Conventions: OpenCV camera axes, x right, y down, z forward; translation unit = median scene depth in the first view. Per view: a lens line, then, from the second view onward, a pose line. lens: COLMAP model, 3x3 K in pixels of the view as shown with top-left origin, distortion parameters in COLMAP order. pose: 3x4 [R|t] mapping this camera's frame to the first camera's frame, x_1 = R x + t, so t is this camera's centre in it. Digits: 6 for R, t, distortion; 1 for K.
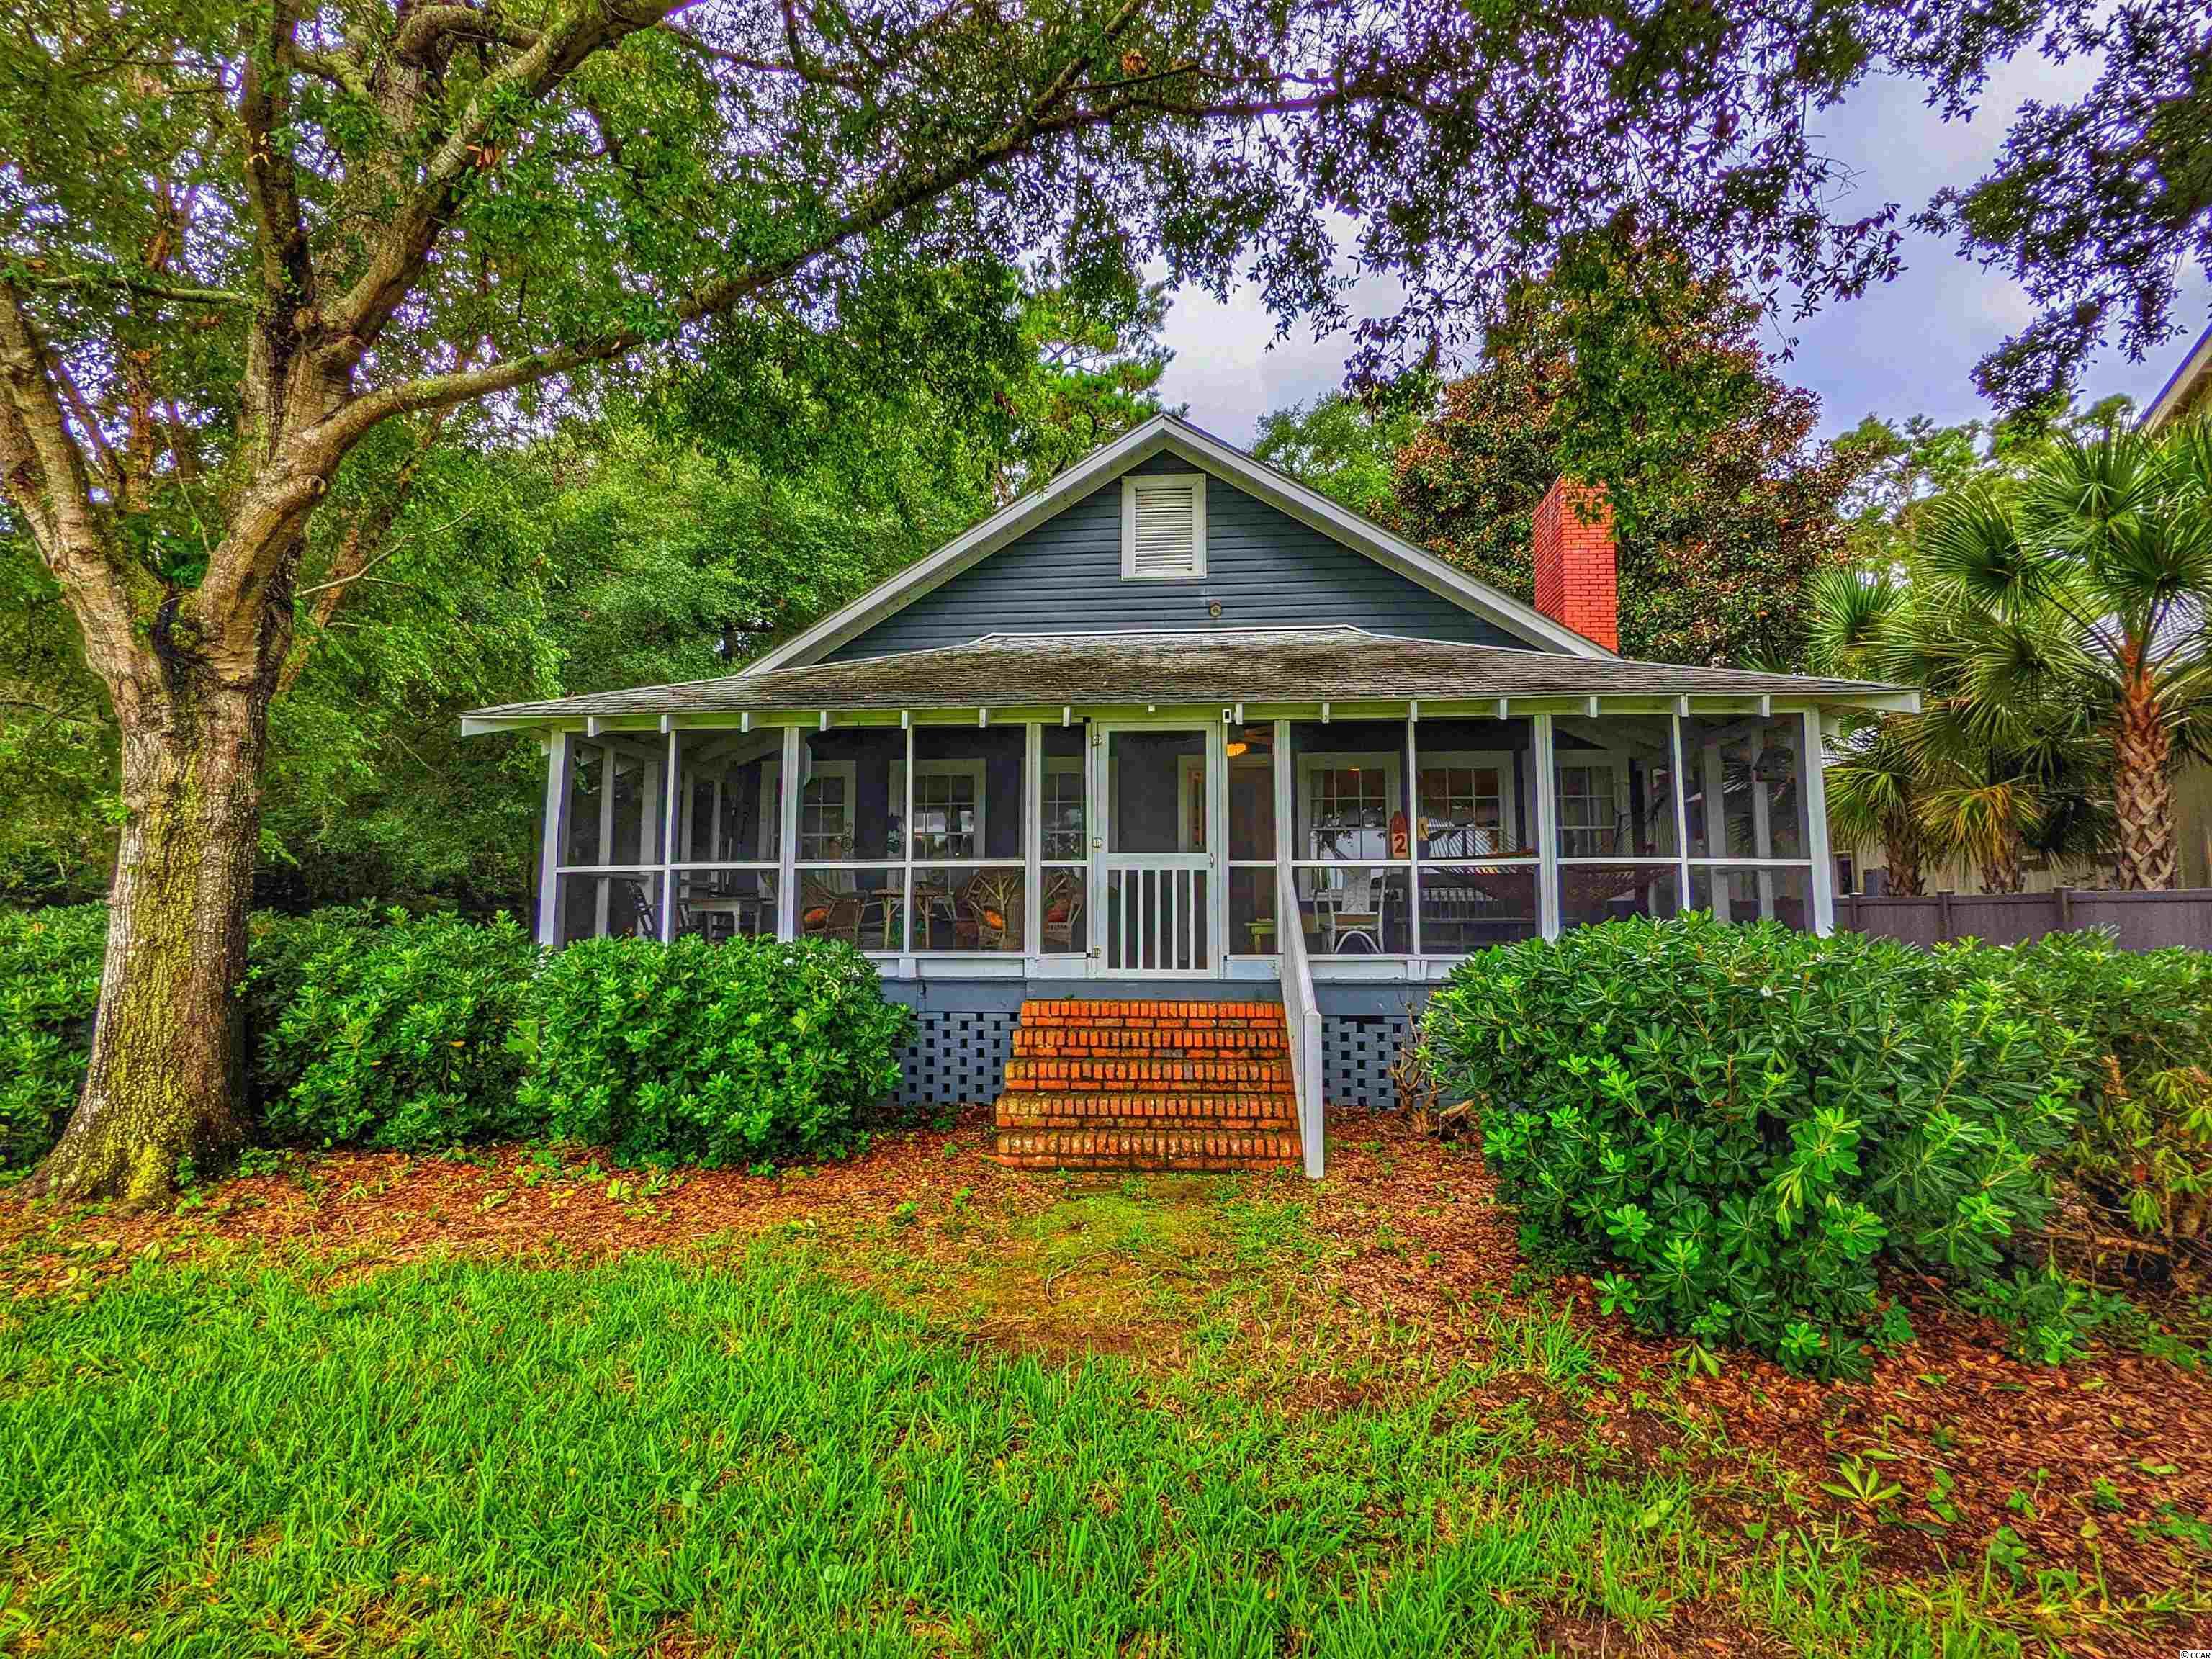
lens RADIAL K [[1063.2, 0, 1098.8], [0, 1063.2, 818.9], [0, 0, 1]] dist [0.000694, 0.002011]
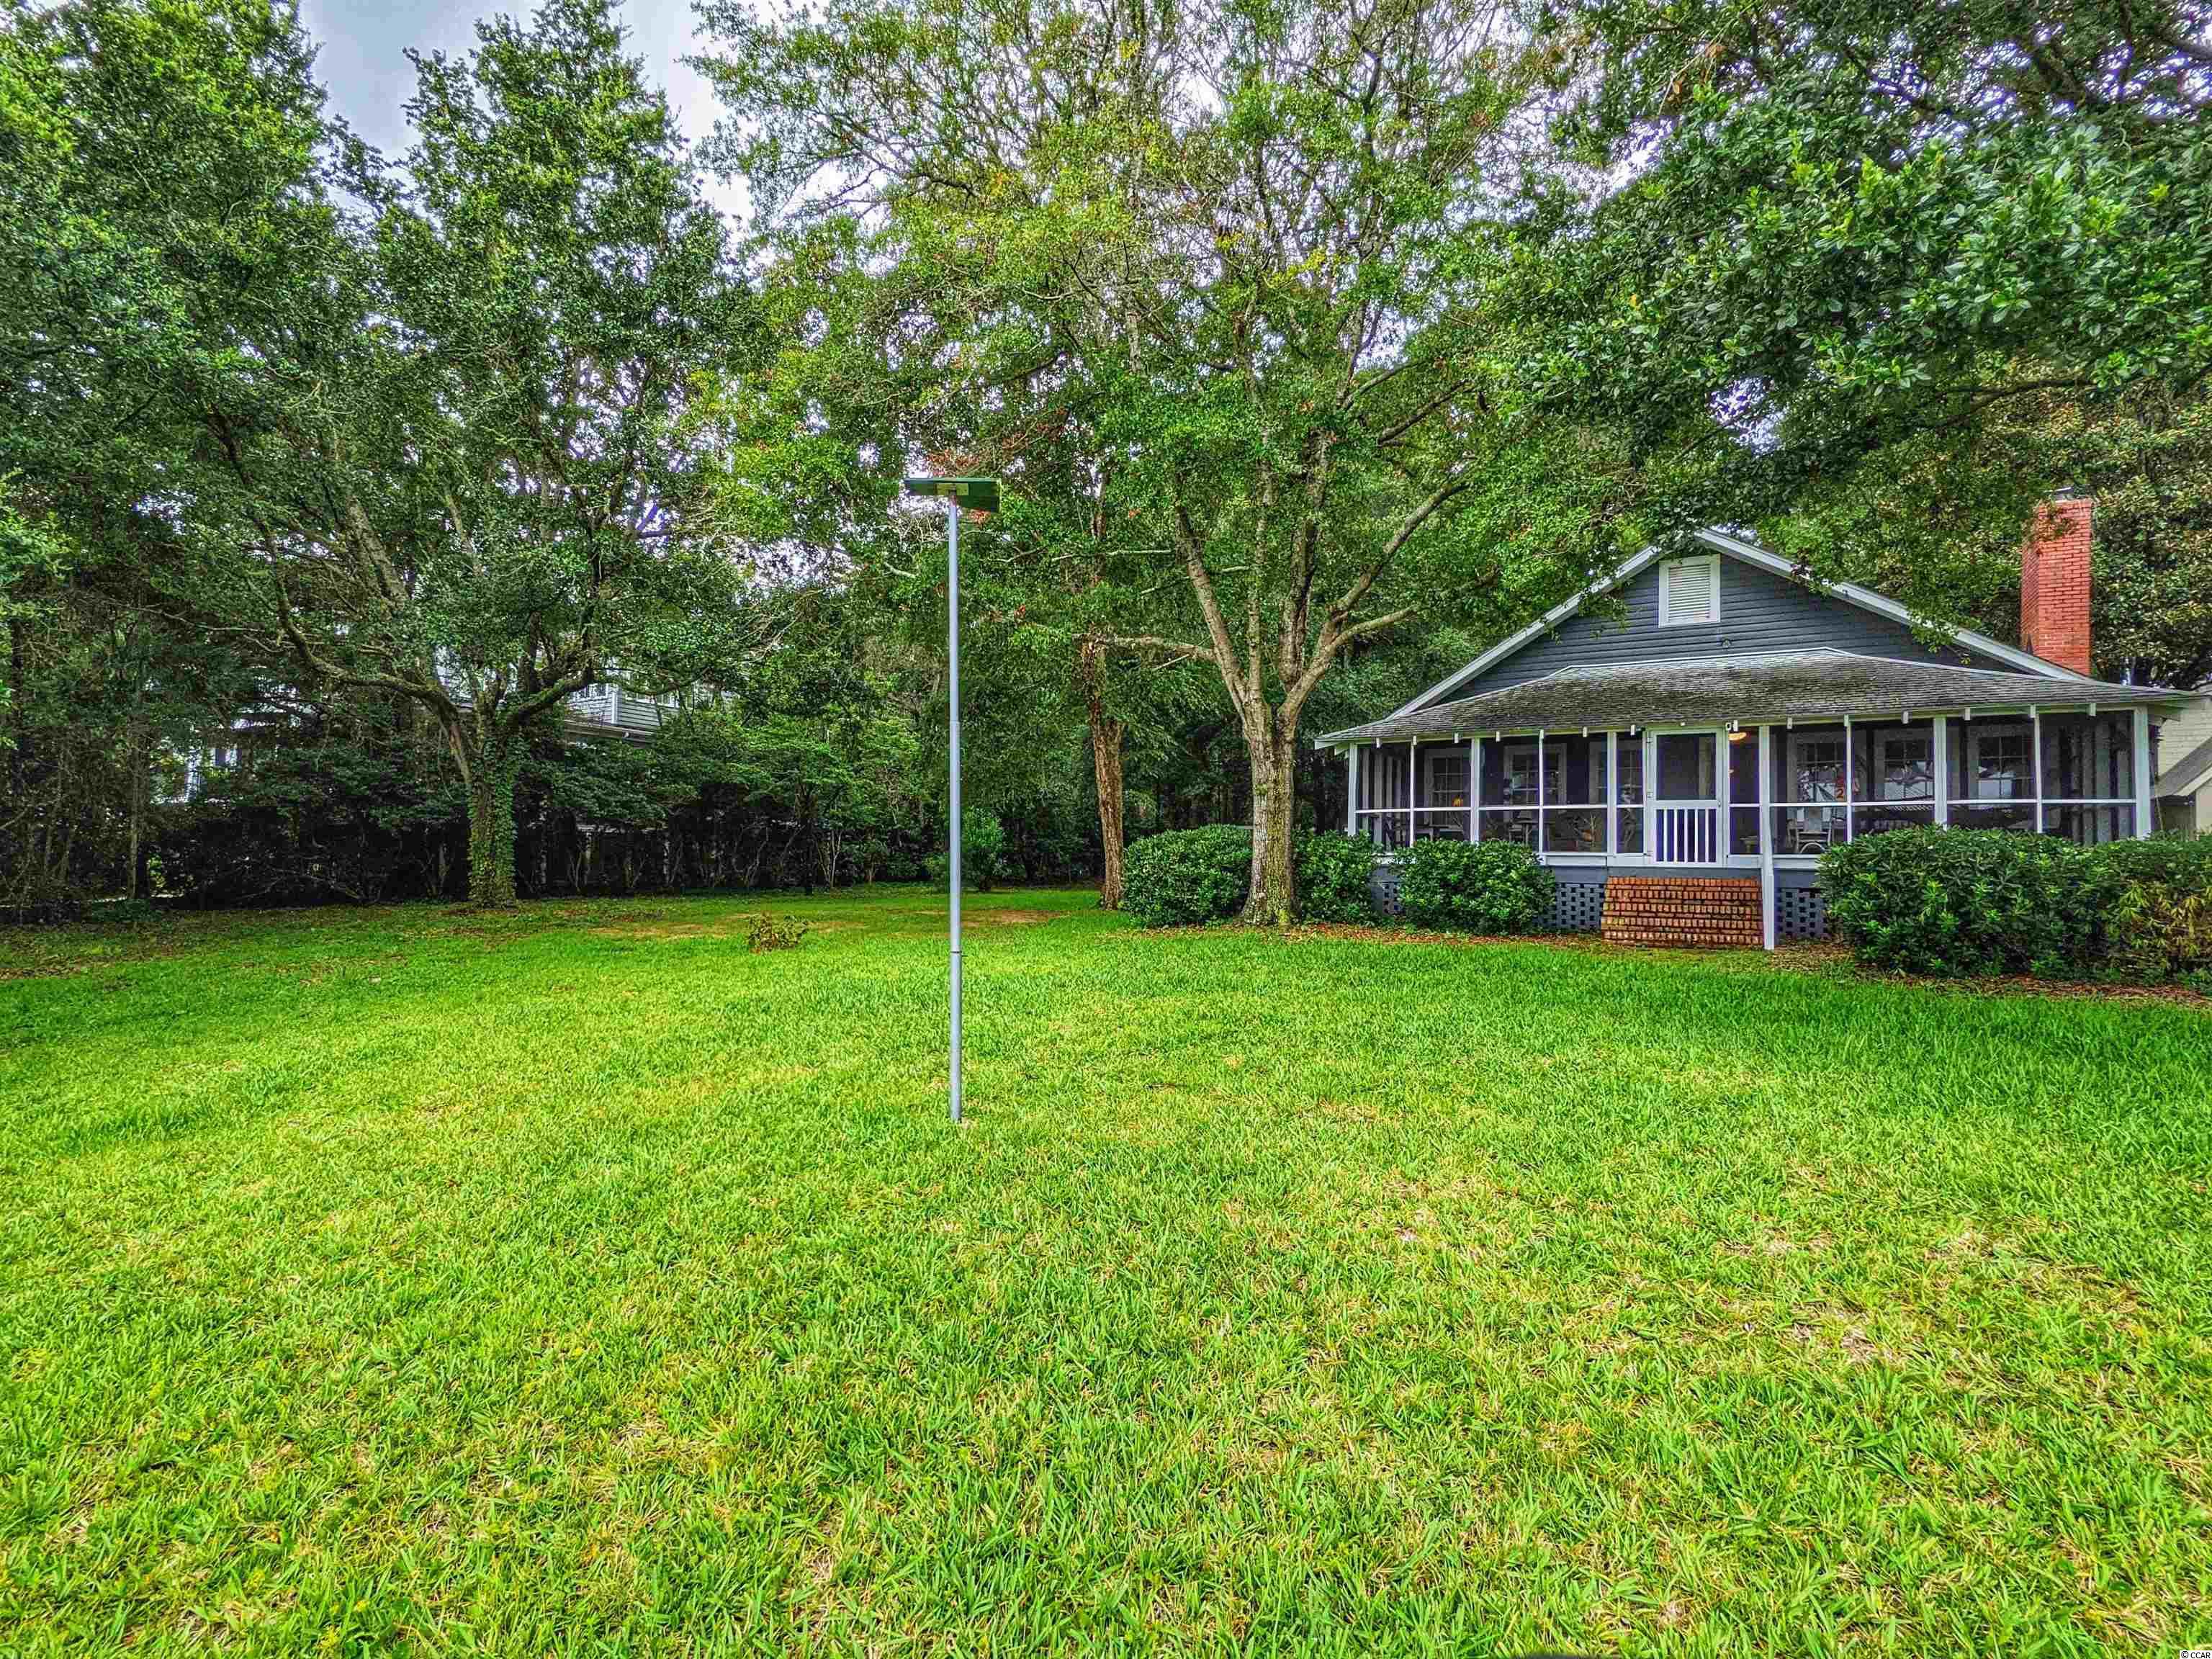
lens RADIAL K [[1063.2, 0, 1122.9], [0, 1063.2, 826.7], [0, 0, 1]] dist [0.000694, 0.002011]
pose [[0.910038, -0.003494, -0.414510, -0.070111], [0.026453, 0.998416, 0.049660, -0.039924], [0.413680, -0.056157, 0.908689, -1.104463]]
